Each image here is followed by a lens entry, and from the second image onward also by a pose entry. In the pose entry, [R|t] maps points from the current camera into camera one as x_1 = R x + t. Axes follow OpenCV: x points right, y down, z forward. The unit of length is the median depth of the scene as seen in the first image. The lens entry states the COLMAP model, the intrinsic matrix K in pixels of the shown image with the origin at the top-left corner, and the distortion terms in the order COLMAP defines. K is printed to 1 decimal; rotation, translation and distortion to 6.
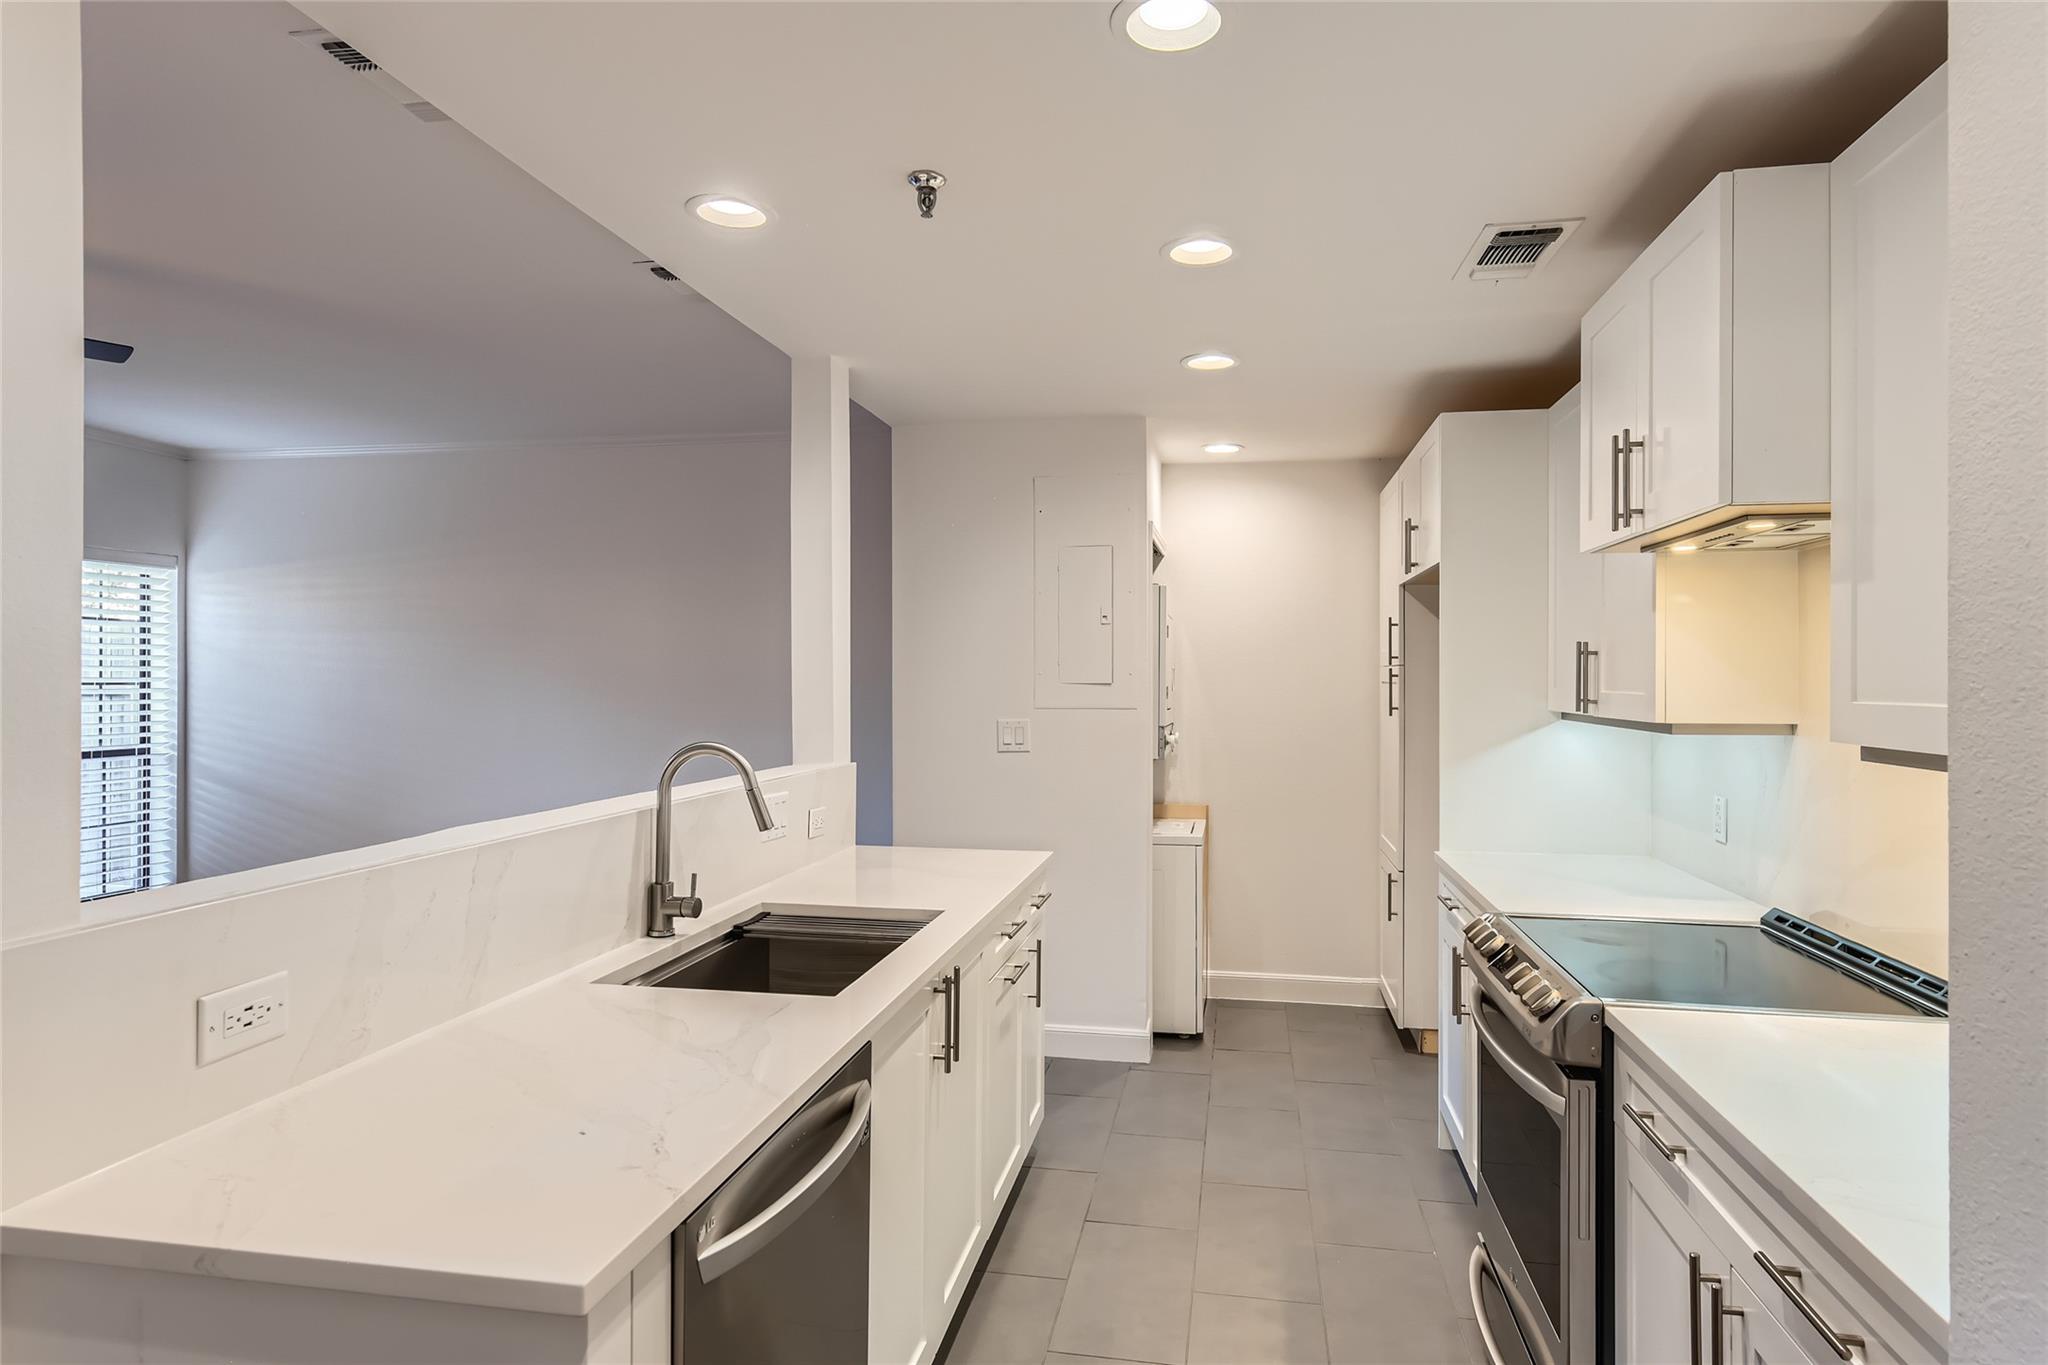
lens RADIAL K [[1149.9, 0, 1065.0], [0, 1149.9, 676.7], [0, 0, 1]] dist [0.000148, 0.000924]
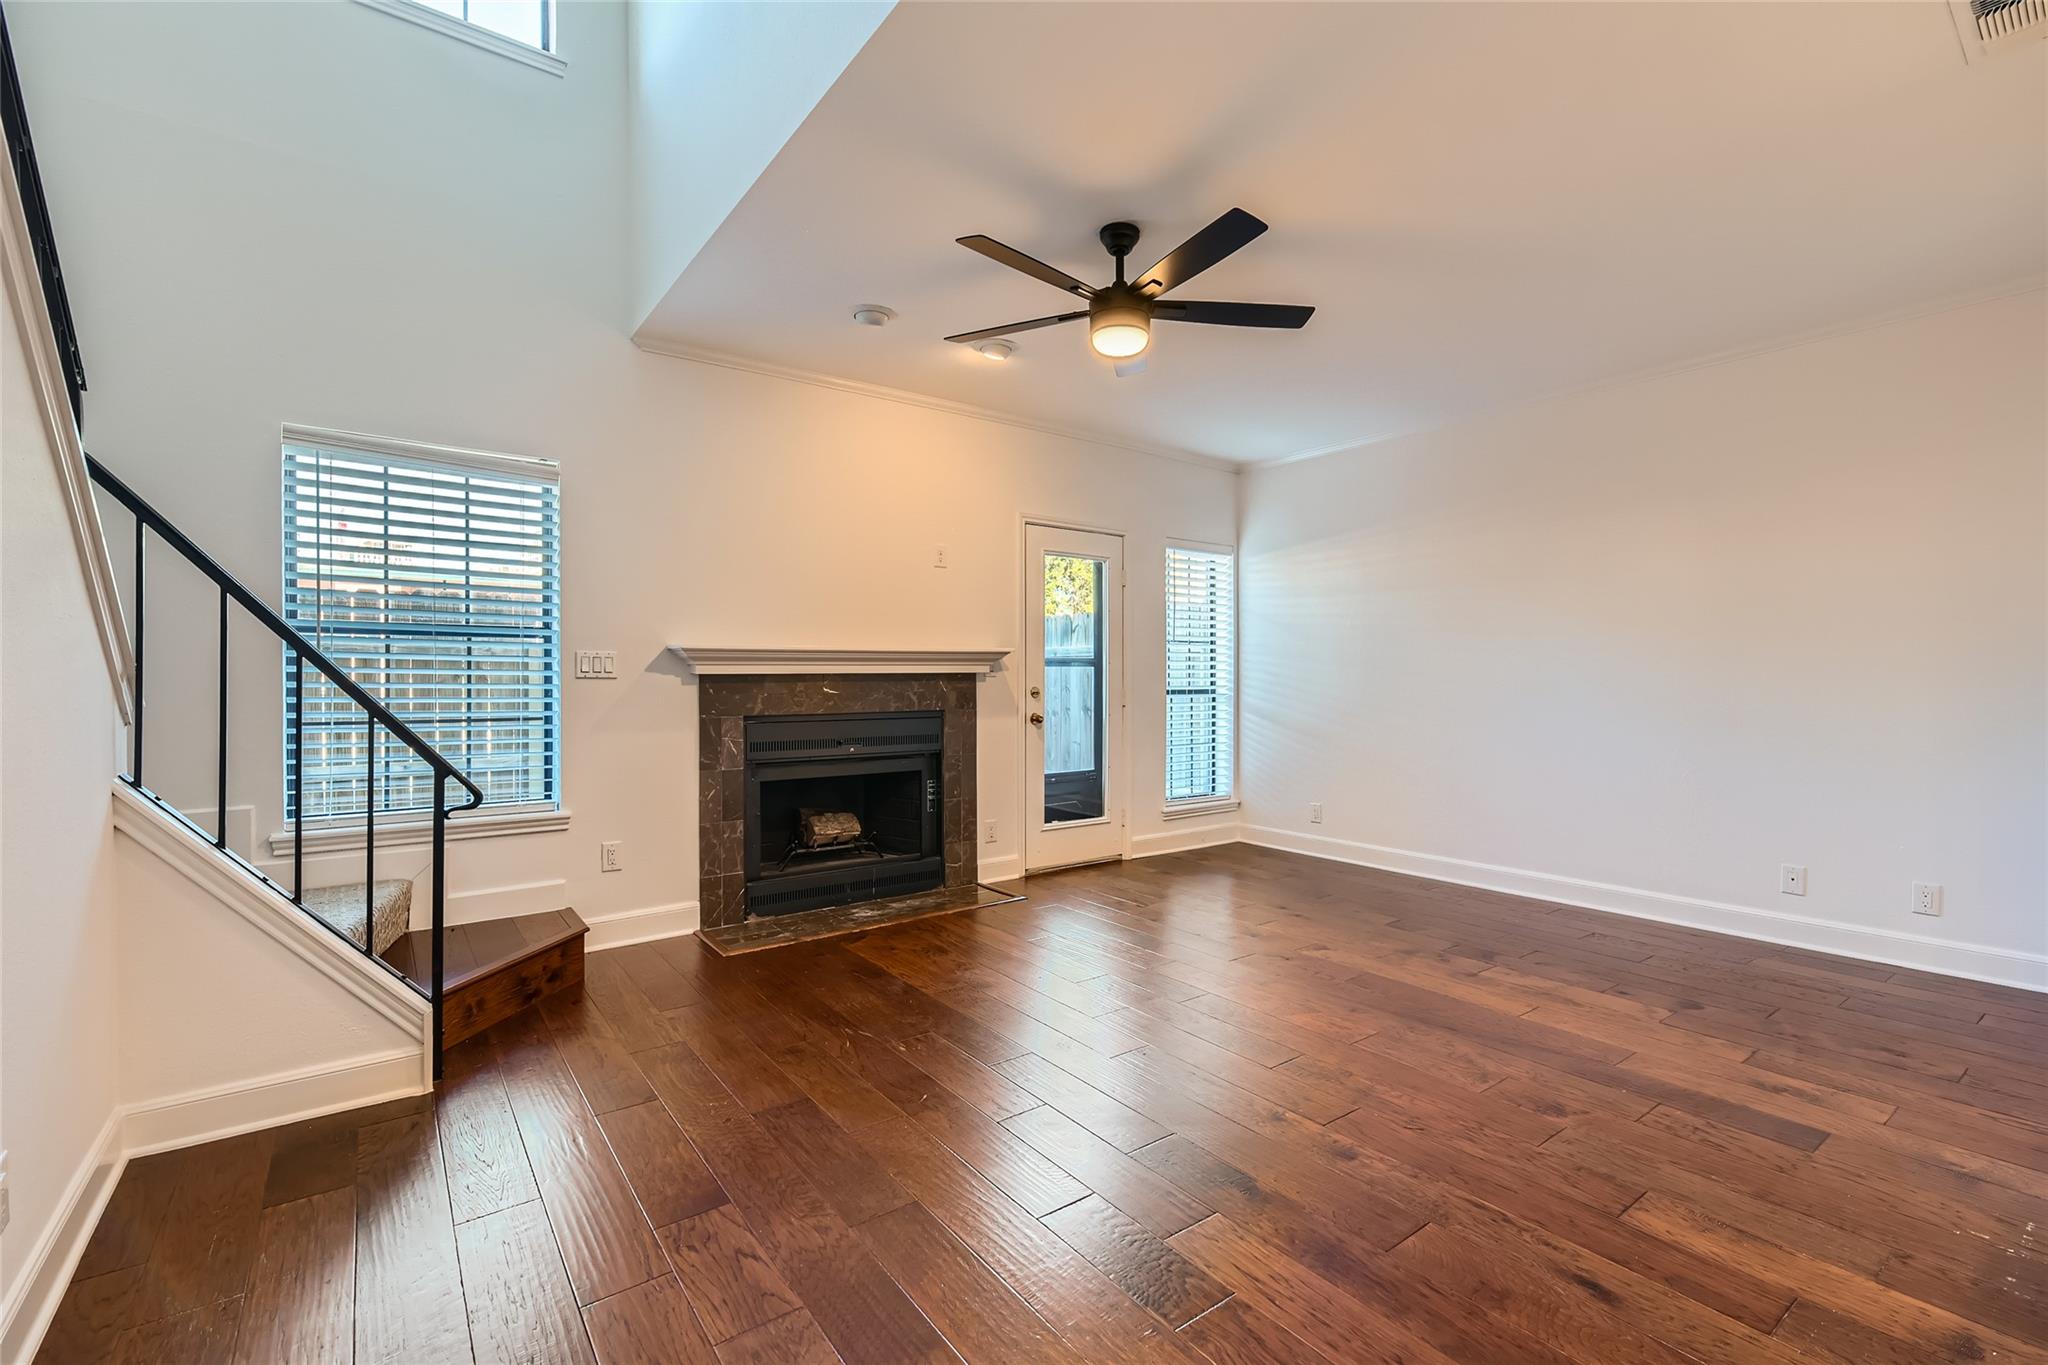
lens RADIAL K [[904.6, 0, 1042.0], [0, 904.6, 680.6], [0, 0, 1]] dist [-0.000874, 0.001009]
pose [[0.728728, 0.000648, -0.684803, -0.347069], [0.003809, 0.999980, 0.005000, 0.073068], [0.684792, -0.006252, 0.728711, 0.137212]]
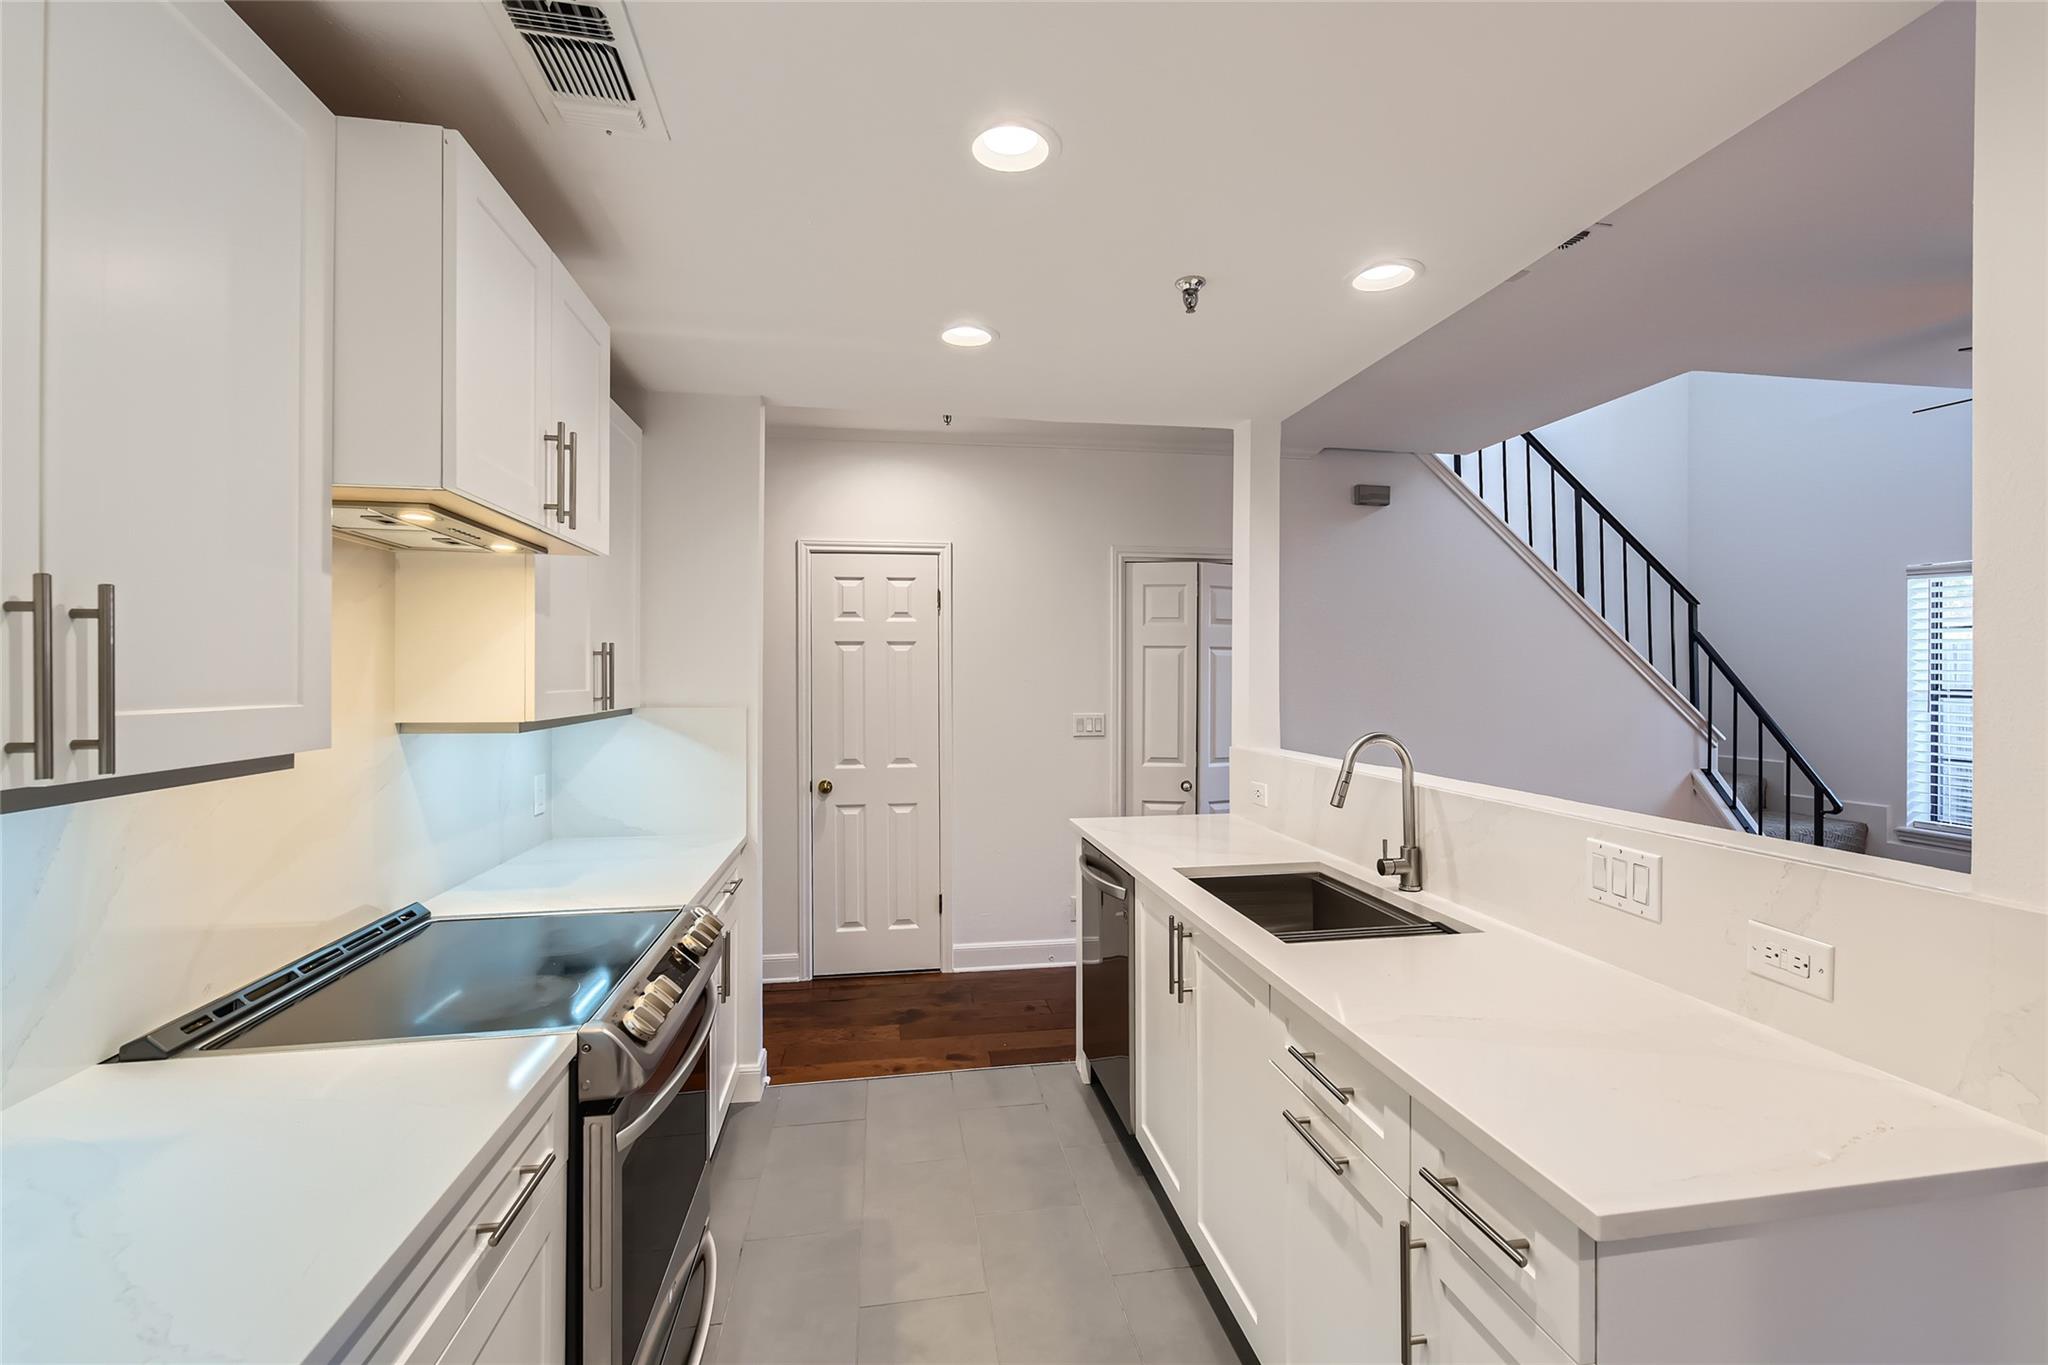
lens RADIAL K [[883.3, 0, 1029.2], [0, 883.3, 672.5], [0, 0, 1]] dist [-0.020176, 0.007017]
pose [[-0.944627, -0.001361, -0.328143, 0.213602], [0.000383, 0.999986, -0.005250, -0.005150], [0.328146, -0.005085, -0.944613, 1.085112]]
